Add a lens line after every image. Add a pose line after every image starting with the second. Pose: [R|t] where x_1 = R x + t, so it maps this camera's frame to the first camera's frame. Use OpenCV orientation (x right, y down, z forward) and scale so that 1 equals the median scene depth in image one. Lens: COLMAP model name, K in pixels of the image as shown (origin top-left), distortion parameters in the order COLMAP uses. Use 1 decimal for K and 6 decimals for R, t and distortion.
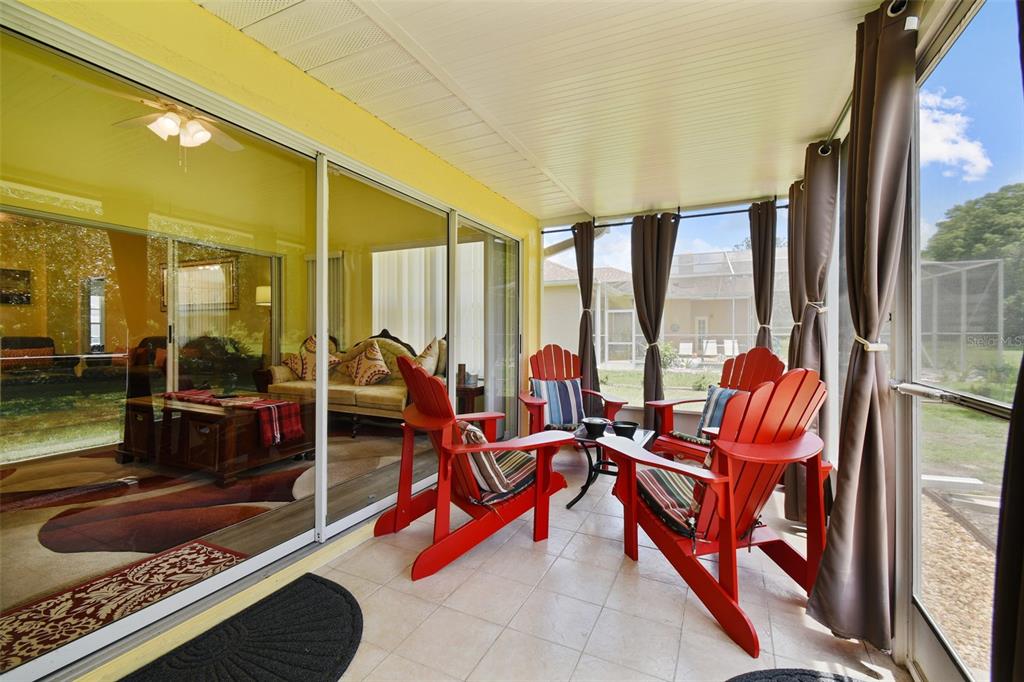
lens RADIAL K [[455.0, 0, 512.0], [0, 455.0, 341.0], [0, 0, 1]] dist [0.024674, -0.000012]
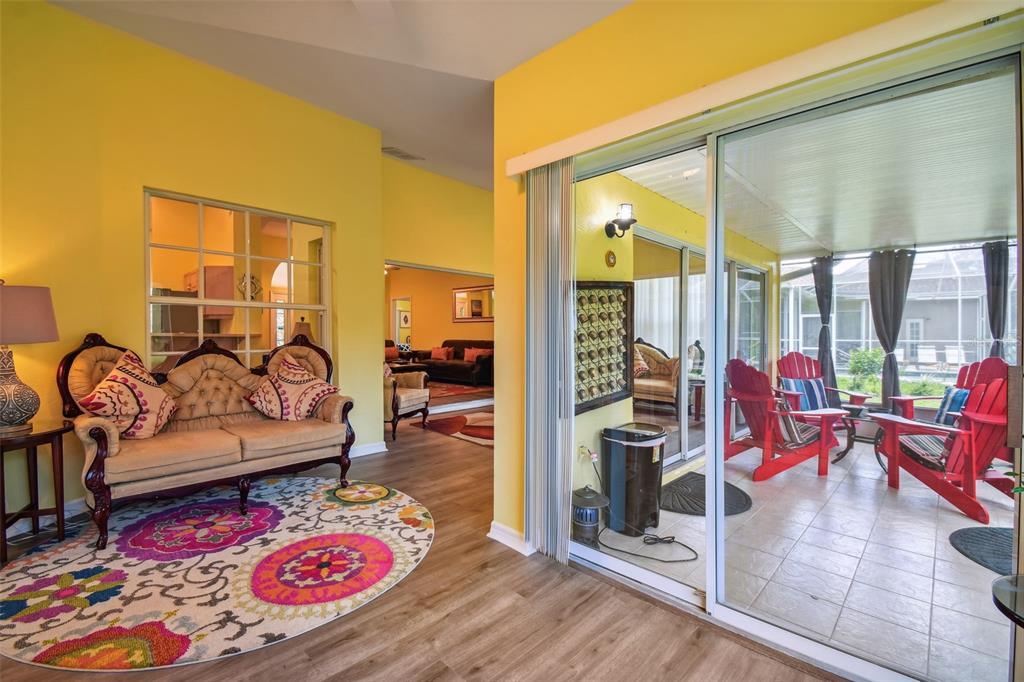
lens RADIAL K [[456.0, 0, 510.4], [0, 456.0, 335.4], [0, 0, 1]] dist [0.001155, -0.013167]
pose [[0.946646, 0.007211, -0.322194, -0.287543], [-0.011647, 0.999862, -0.011840, -0.014526], [0.322064, 0.014961, 0.946600, -0.534486]]
